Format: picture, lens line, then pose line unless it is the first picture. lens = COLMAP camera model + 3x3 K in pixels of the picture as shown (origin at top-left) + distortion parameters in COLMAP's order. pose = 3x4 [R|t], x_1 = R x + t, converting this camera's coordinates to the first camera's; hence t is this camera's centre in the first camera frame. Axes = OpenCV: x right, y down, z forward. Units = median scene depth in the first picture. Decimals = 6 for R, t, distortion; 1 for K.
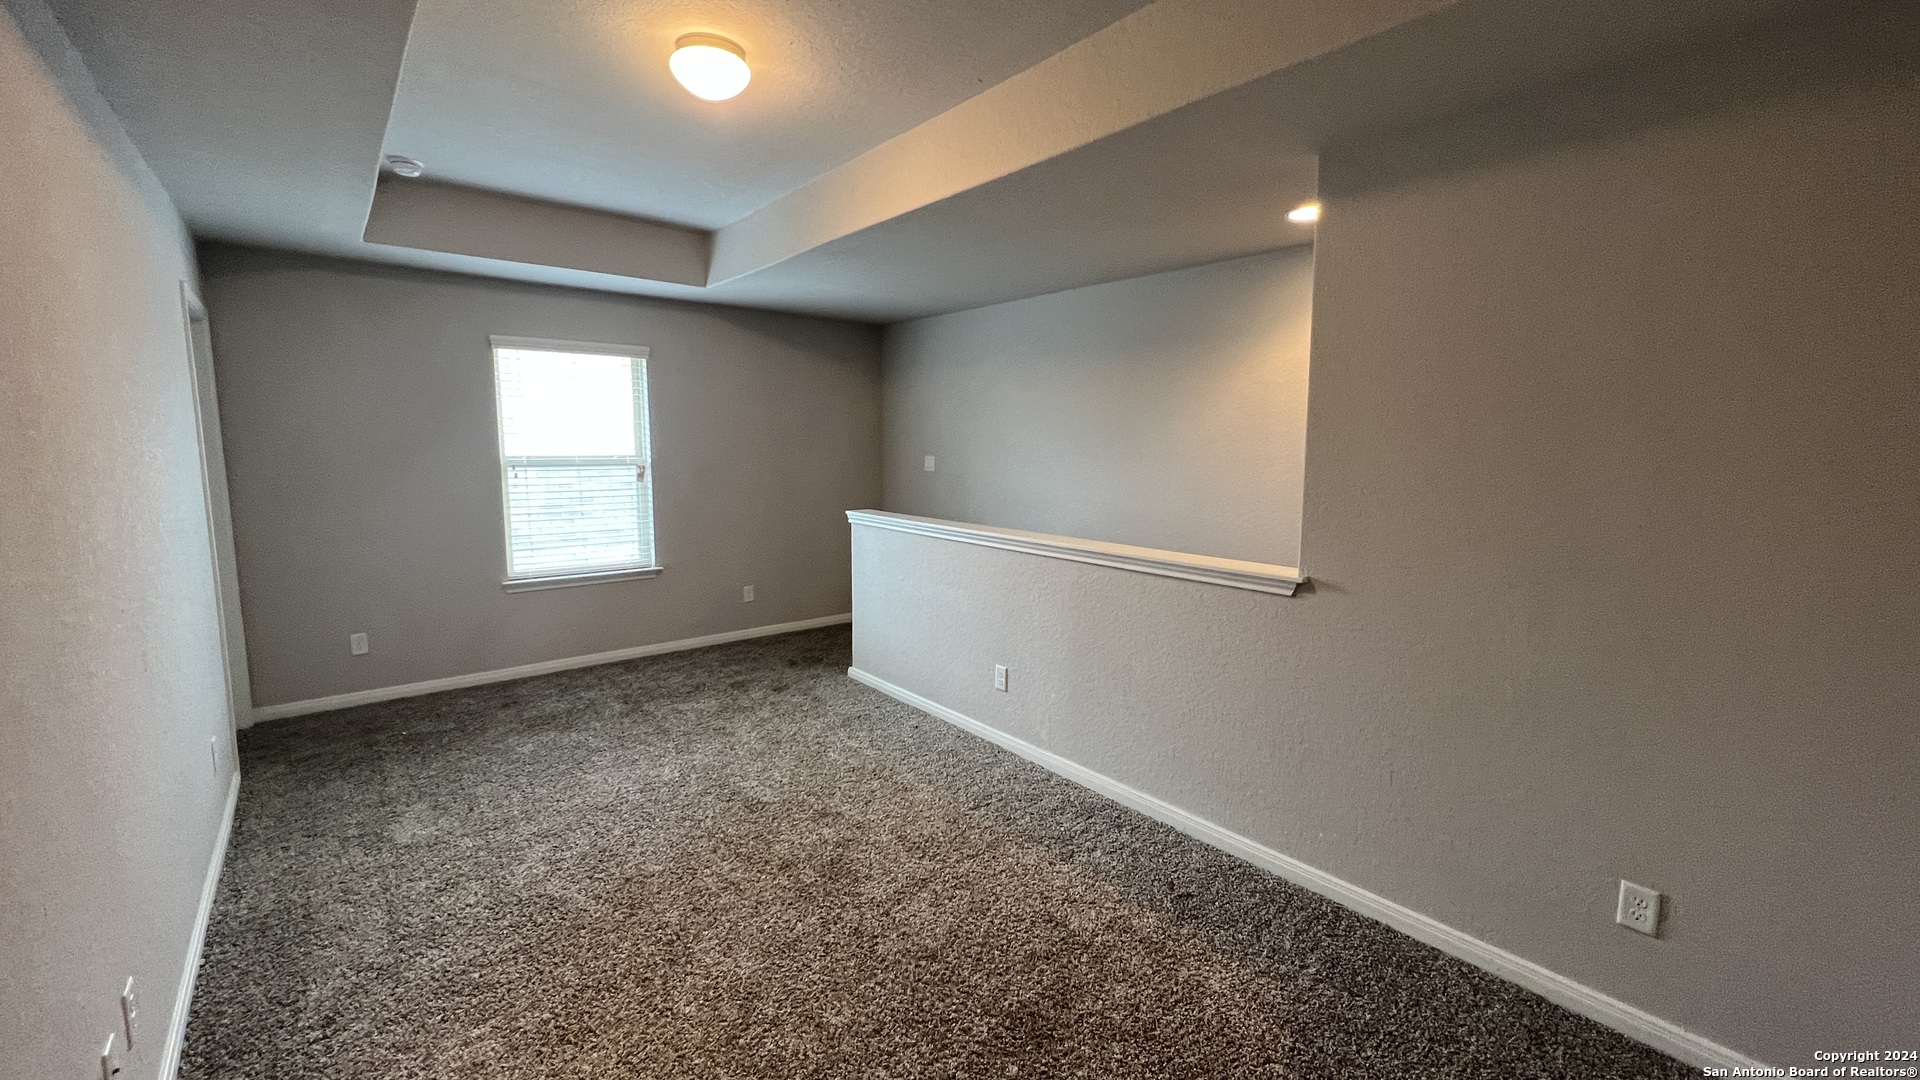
lens RADIAL K [[765.4, 0, 962.1], [0, 765.4, 540.5], [0, 0, 1]] dist [-0.002265, 0.000837]
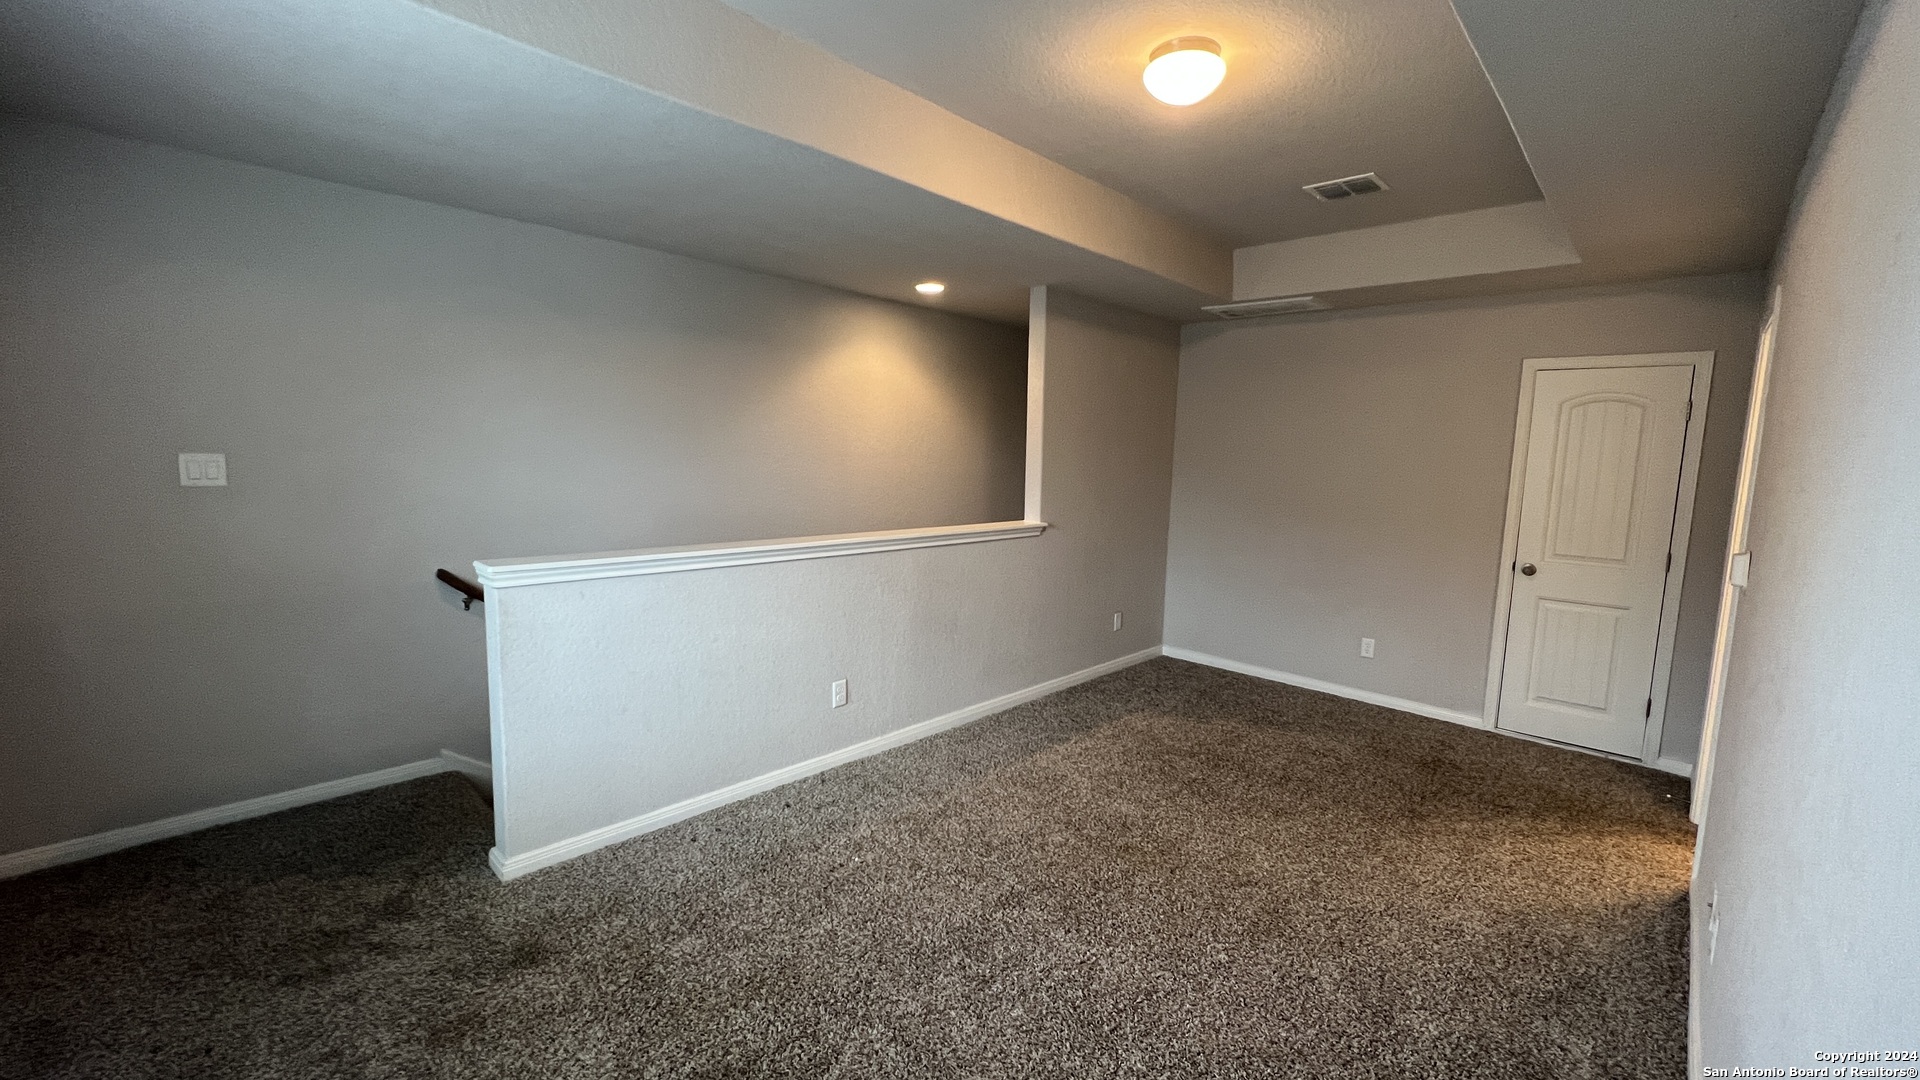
lens RADIAL K [[765.4, 0, 962.6], [0, 765.4, 540.4], [0, 0, 1]] dist [-0.002265, 0.000837]
pose [[-0.123723, -0.122263, 0.984756, -0.857854], [0.101953, 0.985563, 0.135172, -0.114343], [-0.987065, 0.117123, -0.109471, 0.928598]]
